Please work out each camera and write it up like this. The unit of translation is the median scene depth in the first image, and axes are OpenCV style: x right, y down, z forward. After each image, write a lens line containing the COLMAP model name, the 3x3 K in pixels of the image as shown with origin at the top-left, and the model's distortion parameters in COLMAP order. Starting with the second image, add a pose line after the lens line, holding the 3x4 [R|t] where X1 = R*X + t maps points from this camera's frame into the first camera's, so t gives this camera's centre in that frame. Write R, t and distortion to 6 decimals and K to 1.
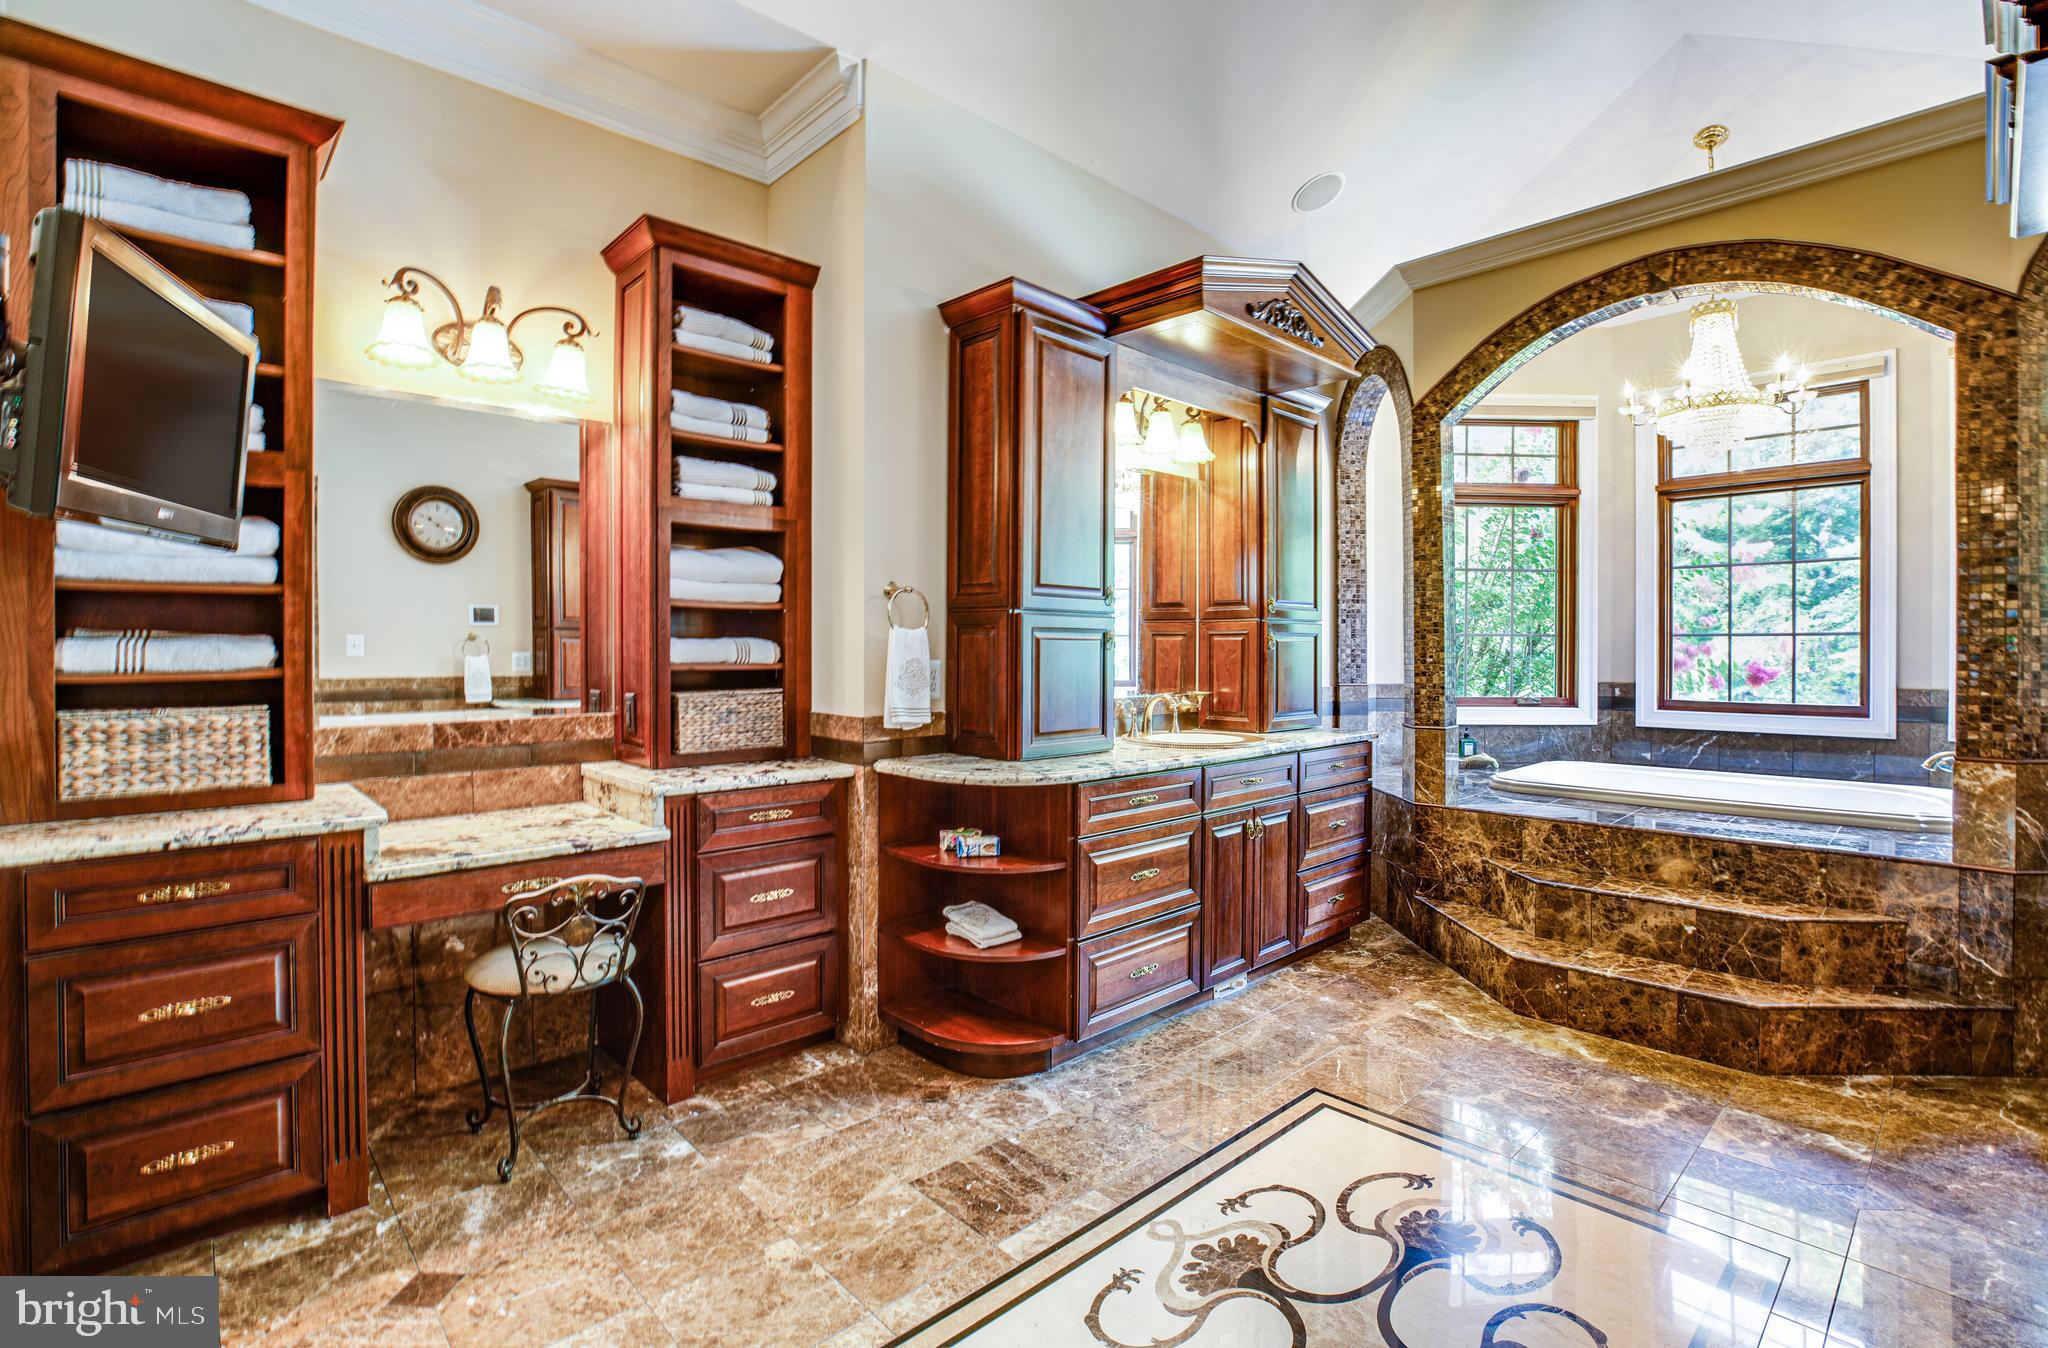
lens RADIAL K [[953.2, 0, 1010.9], [0, 953.2, 653.2], [0, 0, 1]] dist [-0.028279, 0.009524]
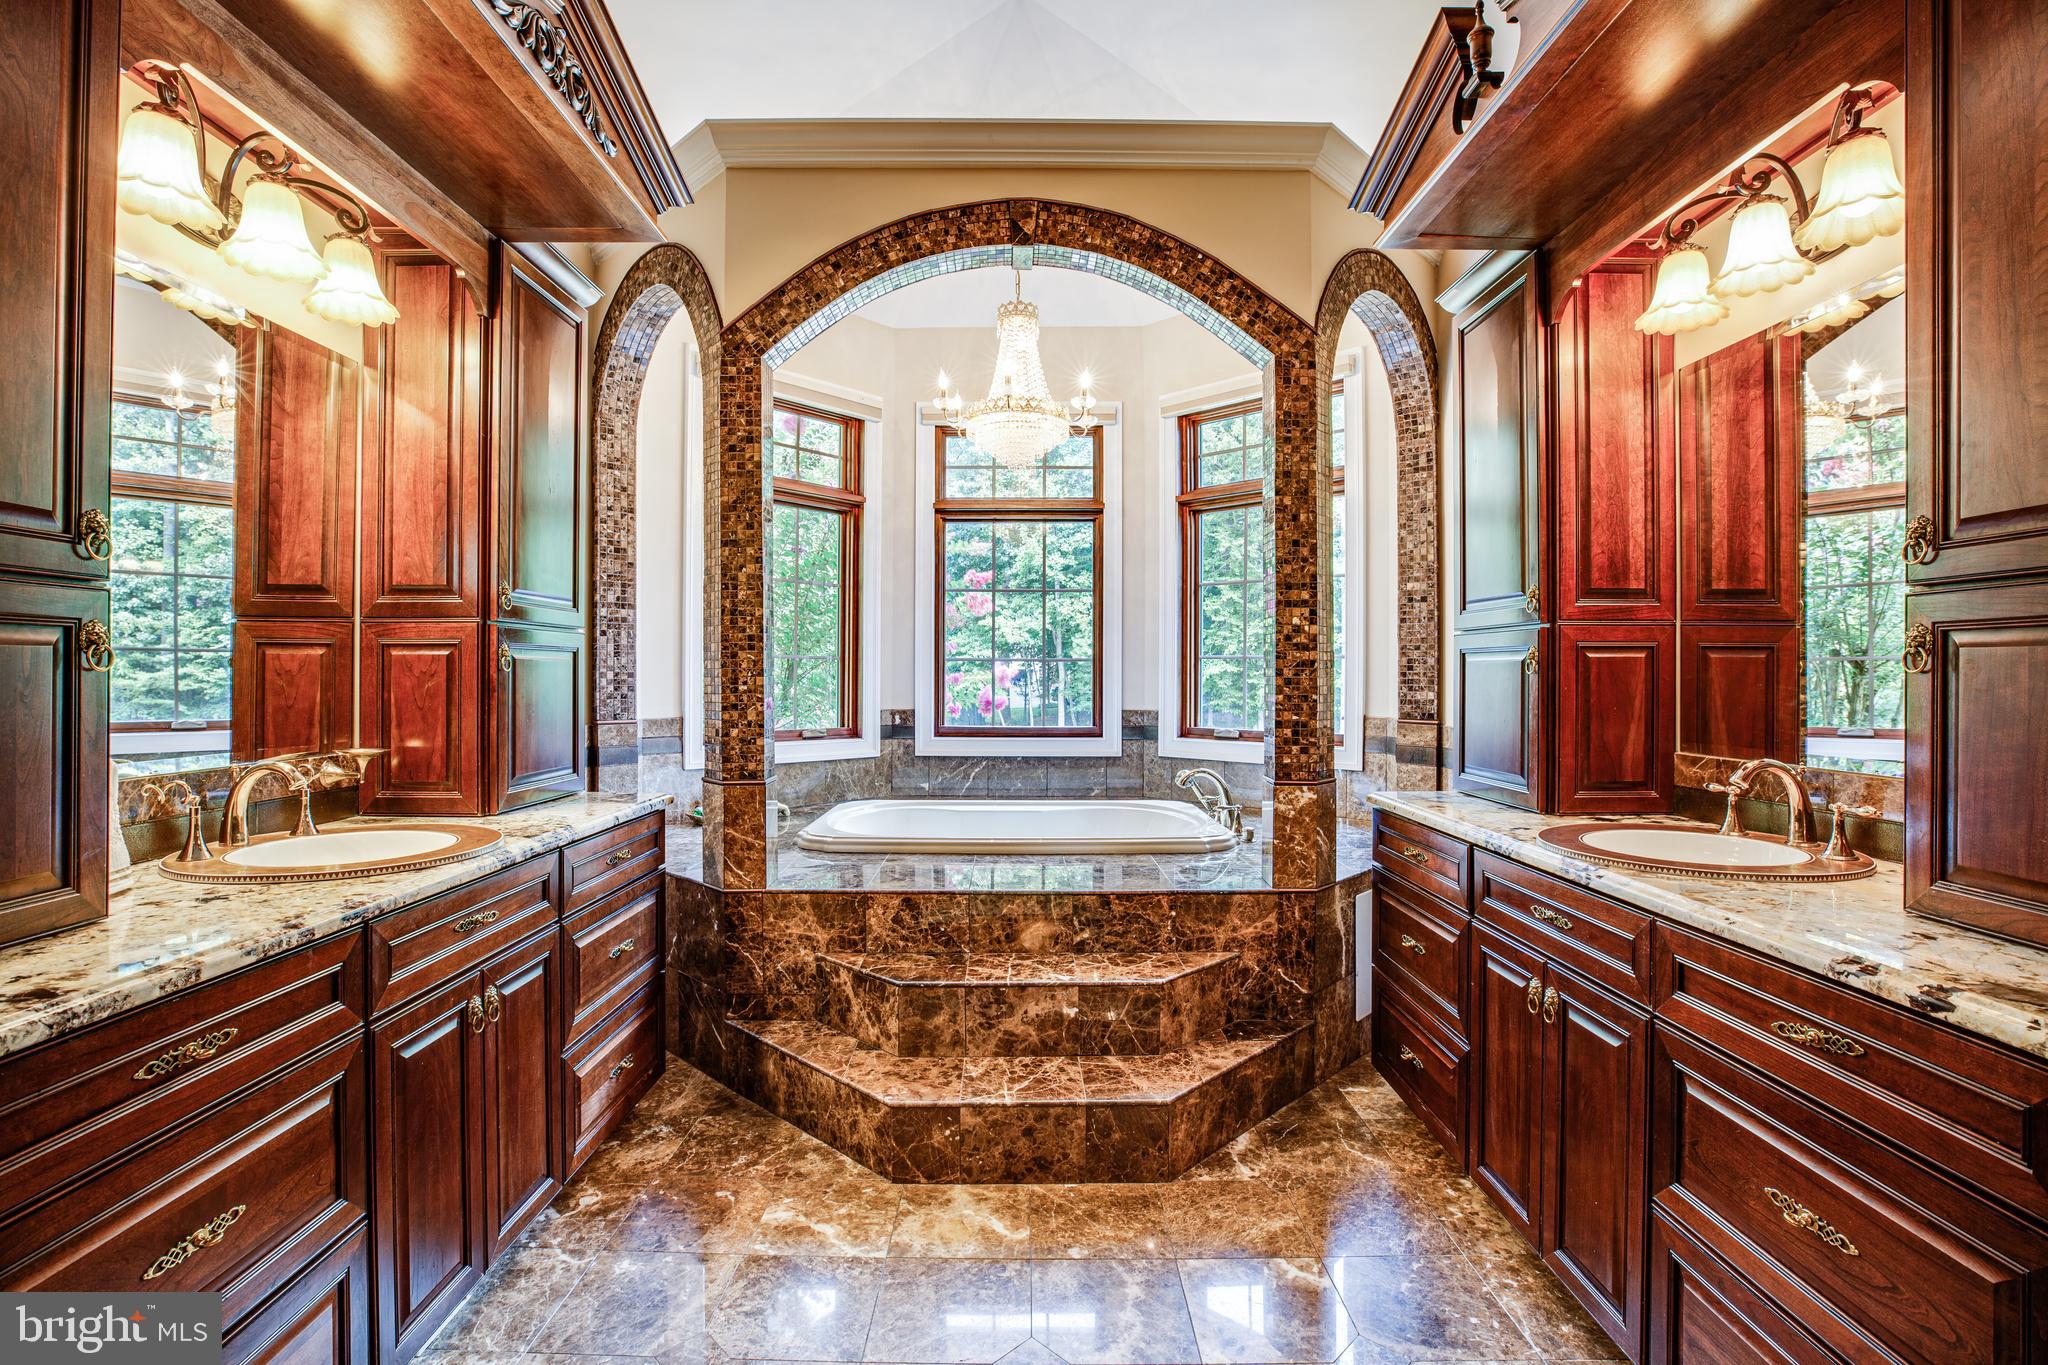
lens RADIAL K [[951.7, 0, 1037.4], [0, 951.7, 678.1], [0, 0, 1]] dist [-0.042036, 0.006534]
pose [[0.686086, -0.001590, 0.727519, 0.085659], [0.002074, 0.999998, 0.000229, 0.000410], [-0.727517, 0.001351, 0.686088, 0.399971]]
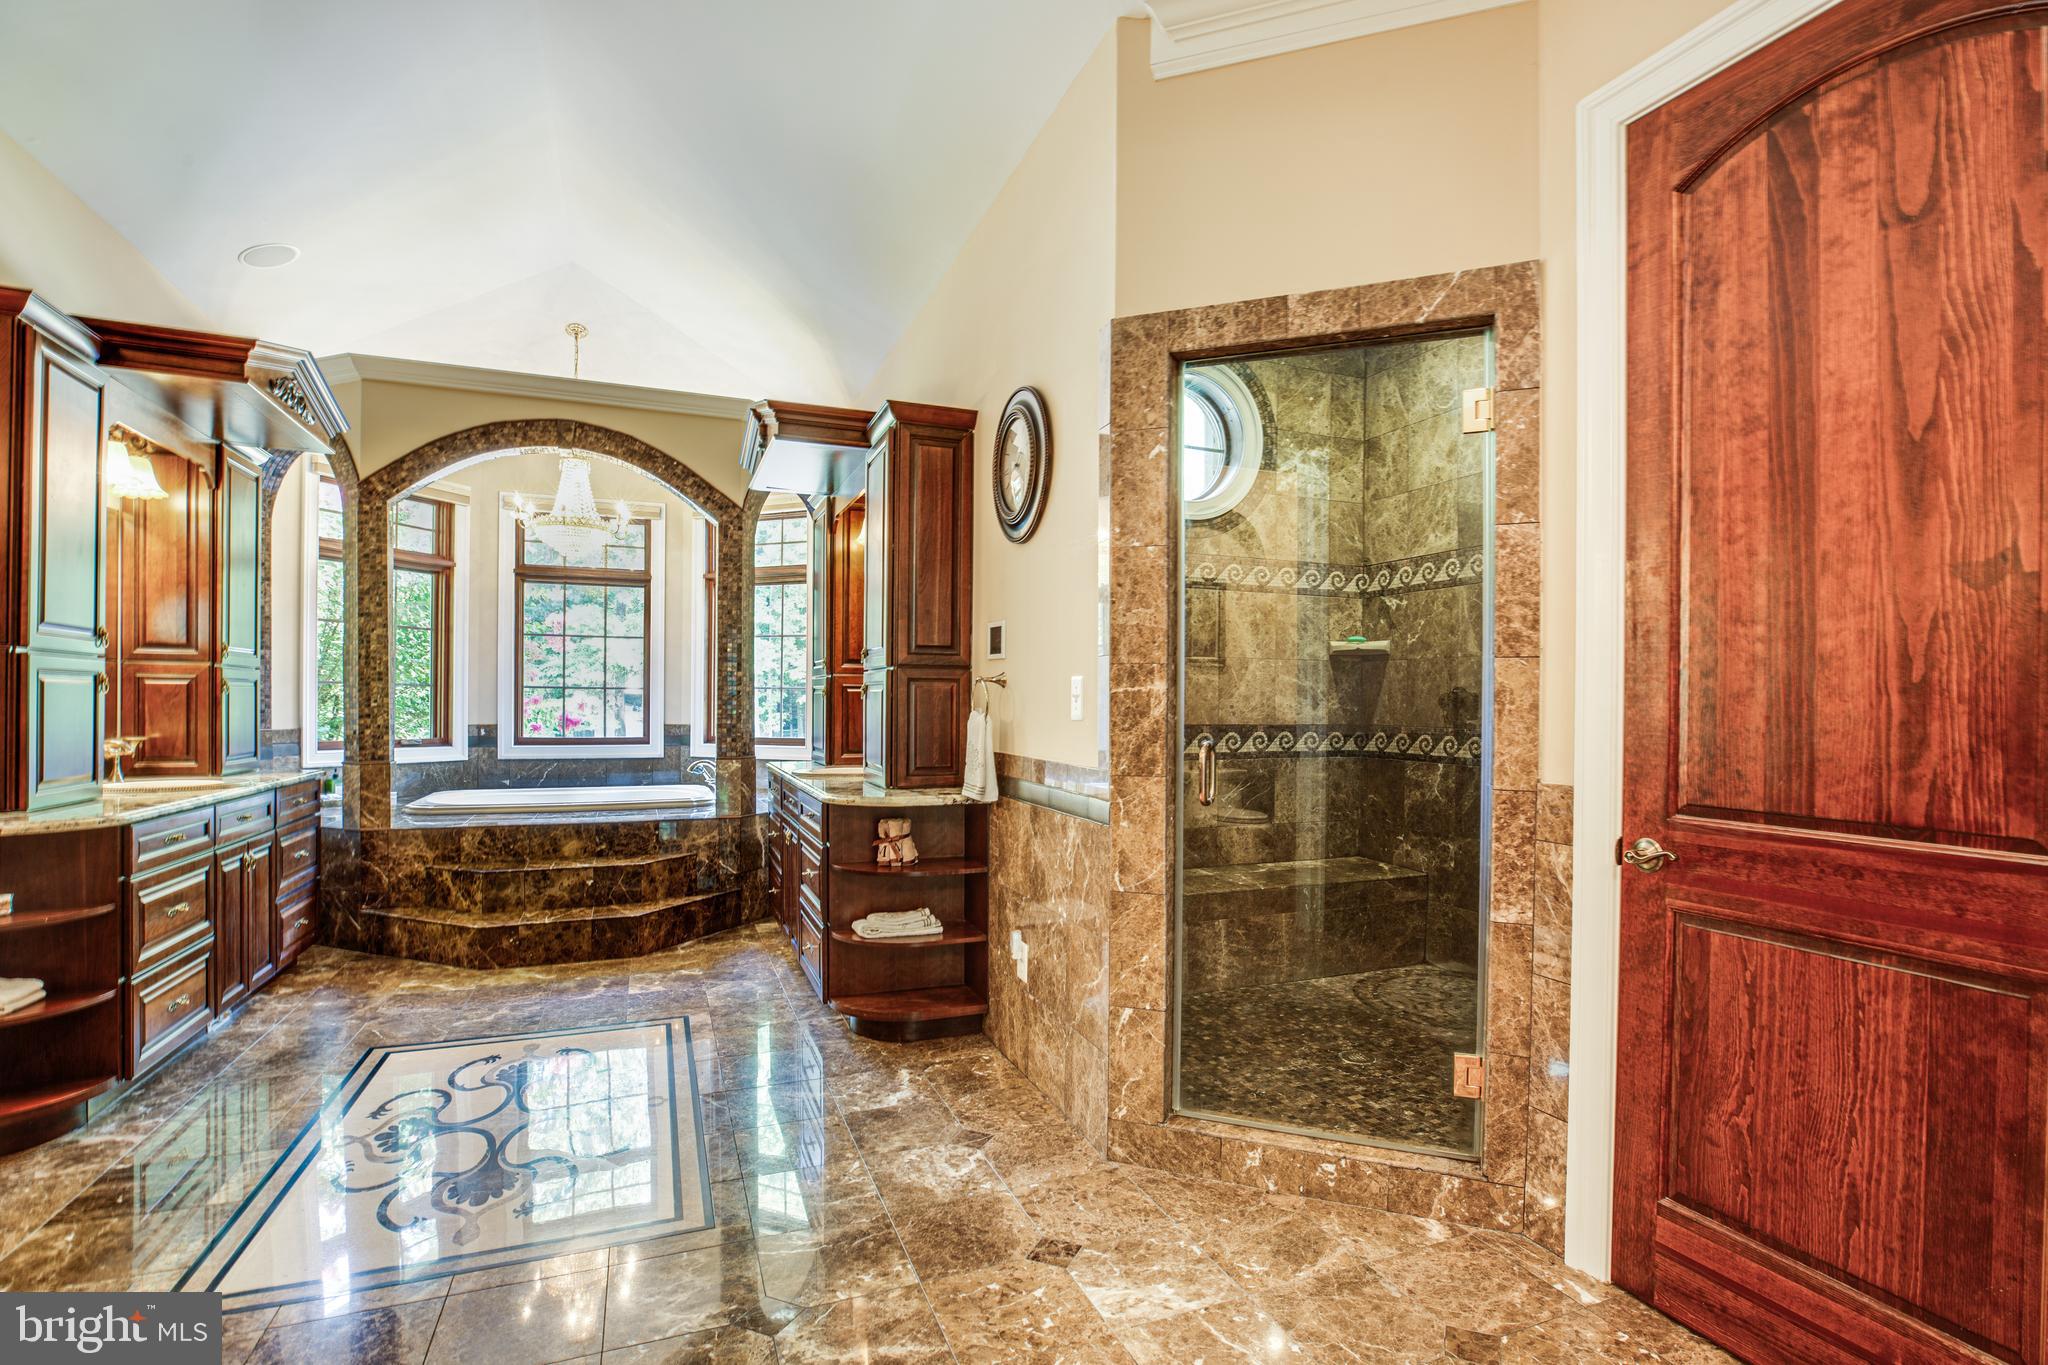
lens RADIAL K [[951.7, 0, 1059.6], [0, 951.7, 711.9], [0, 0, 1]] dist [-0.042036, 0.006534]
pose [[0.346156, -0.006712, 0.938153, -0.381033], [-0.003906, 0.999955, 0.008596, 0.004083], [-0.938169, -0.006640, 0.346114, -0.200717]]
